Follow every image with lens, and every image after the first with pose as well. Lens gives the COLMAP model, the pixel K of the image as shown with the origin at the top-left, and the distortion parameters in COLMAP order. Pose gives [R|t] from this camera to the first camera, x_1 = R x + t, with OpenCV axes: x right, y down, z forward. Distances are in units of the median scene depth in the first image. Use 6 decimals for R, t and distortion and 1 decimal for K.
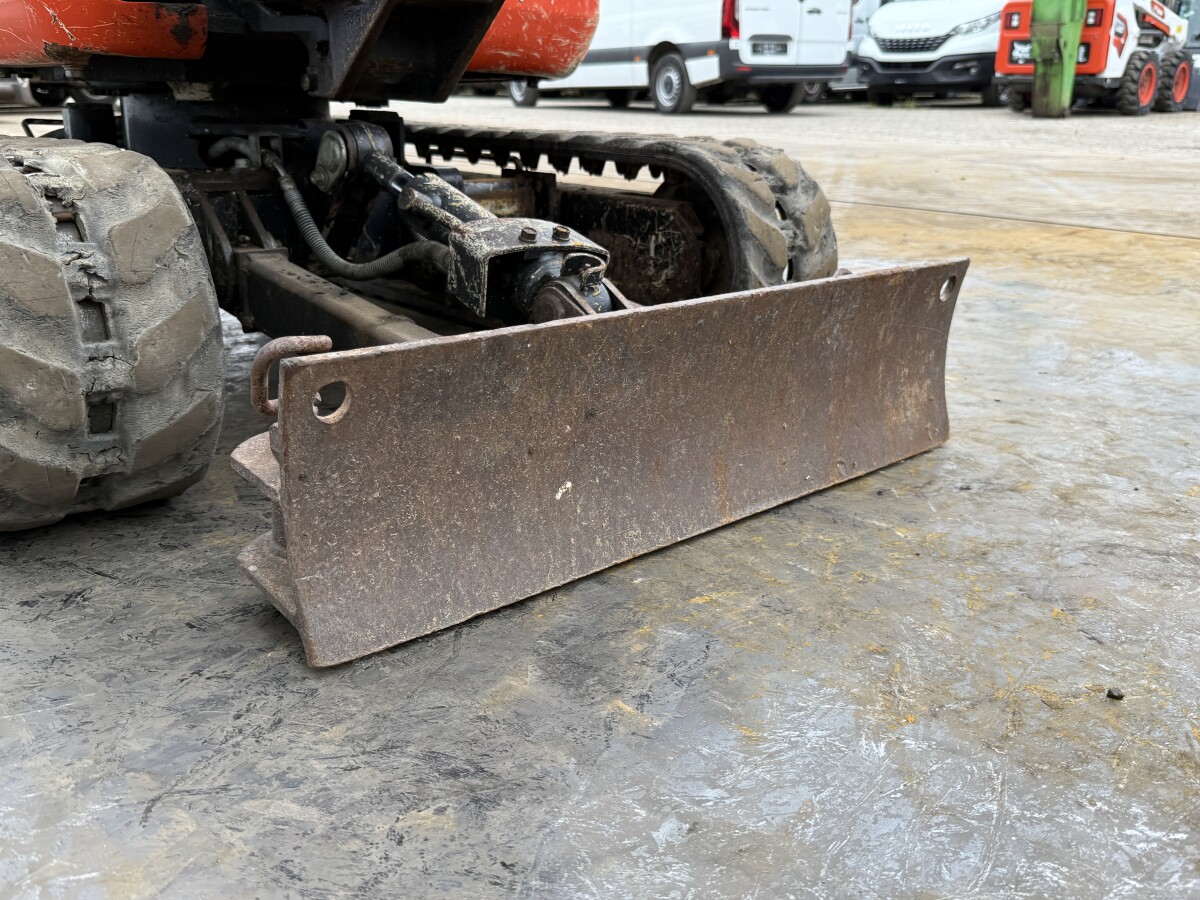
lens RADIAL K [[1034.1, 0, 613.0], [0, 1034.1, 483.2], [0, 0, 1]] dist [-0.010268, -0.005595]
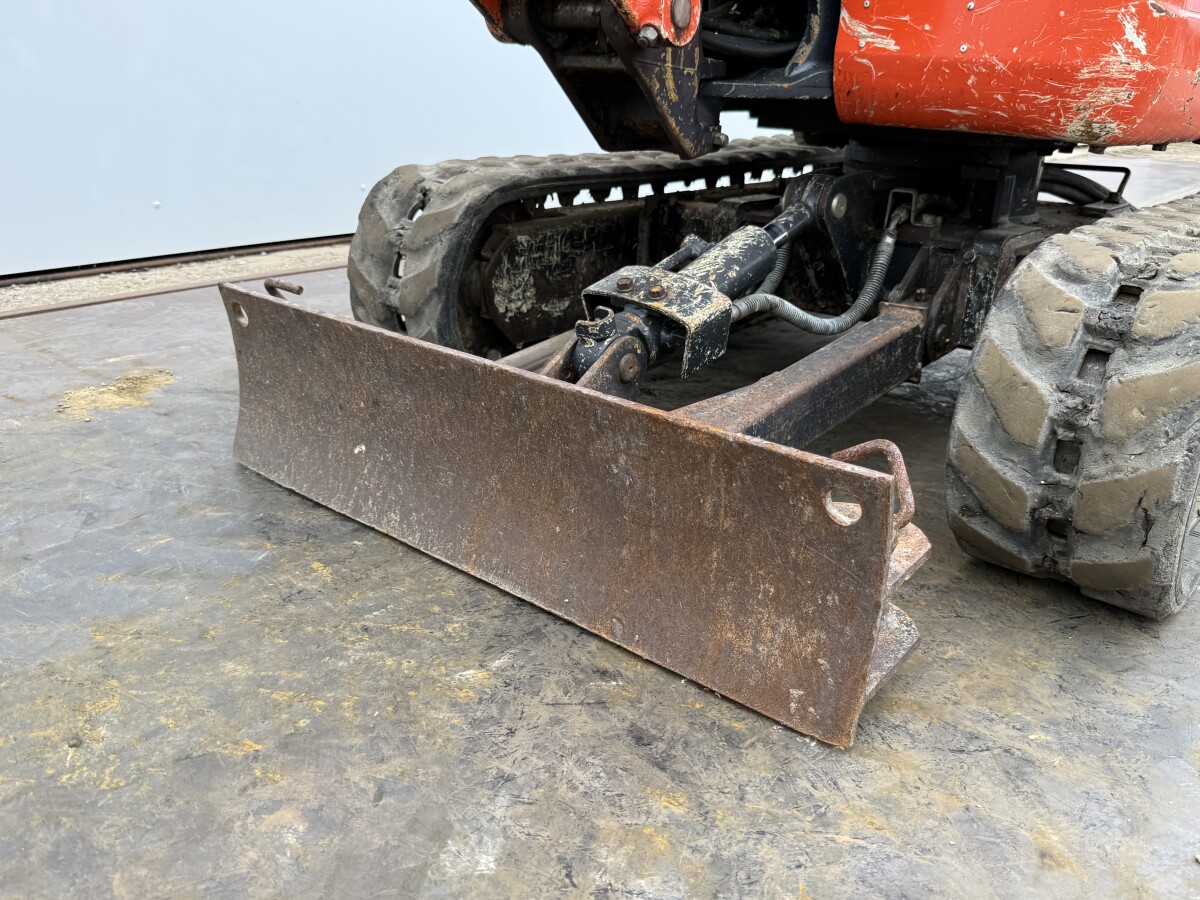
lens RADIAL K [[1003.9, 0, 607.0], [0, 1003.9, 465.3], [0, 0, 1]] dist [0.101776, -0.205675]
pose [[0.124284, 0.346505, -0.929778, 1.019061], [-0.373614, 0.884422, 0.279661, -0.386152], [0.919220, 0.312621, 0.239379, 0.846295]]
